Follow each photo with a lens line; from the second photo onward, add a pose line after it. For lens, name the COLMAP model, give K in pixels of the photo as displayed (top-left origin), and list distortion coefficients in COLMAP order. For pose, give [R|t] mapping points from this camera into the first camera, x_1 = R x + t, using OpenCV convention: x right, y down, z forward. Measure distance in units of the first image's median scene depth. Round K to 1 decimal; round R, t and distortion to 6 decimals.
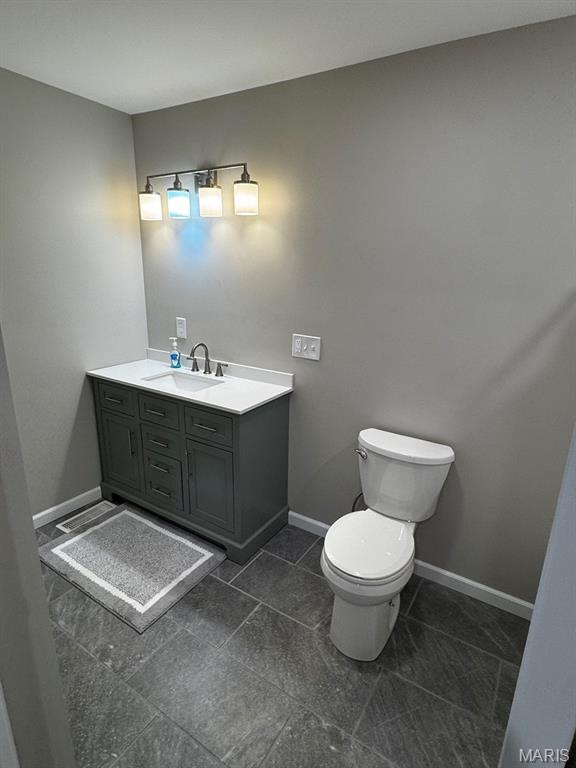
lens RADIAL K [[417.3, 0, 288.1], [0, 417.3, 384.5], [0, 0, 1]] dist [0.003160, 0.000366]
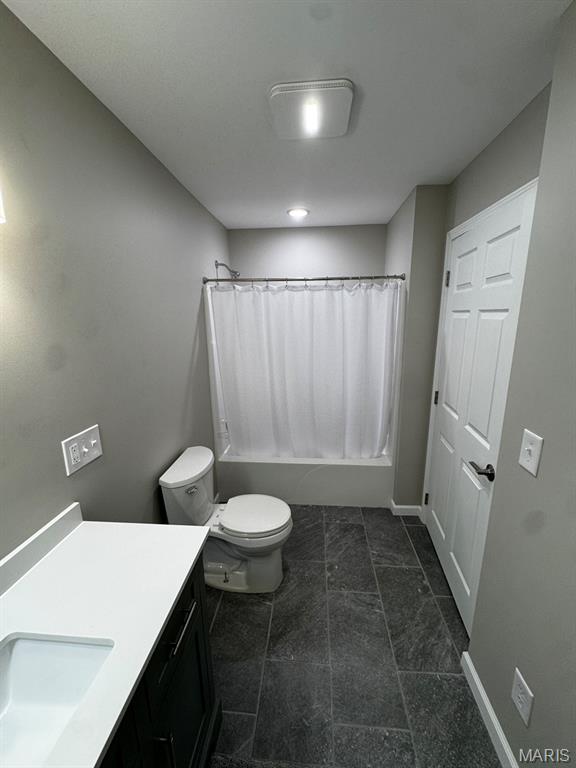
lens RADIAL K [[307.9, 0, 289.7], [0, 307.9, 383.2], [0, 0, 1]] dist [-0.000844, -0.000168]
pose [[-0.470802, -0.210772, 0.856692, -0.653354], [0.243336, 0.902354, 0.355733, -0.356275], [-0.848017, 0.375943, -0.373541, 1.102871]]
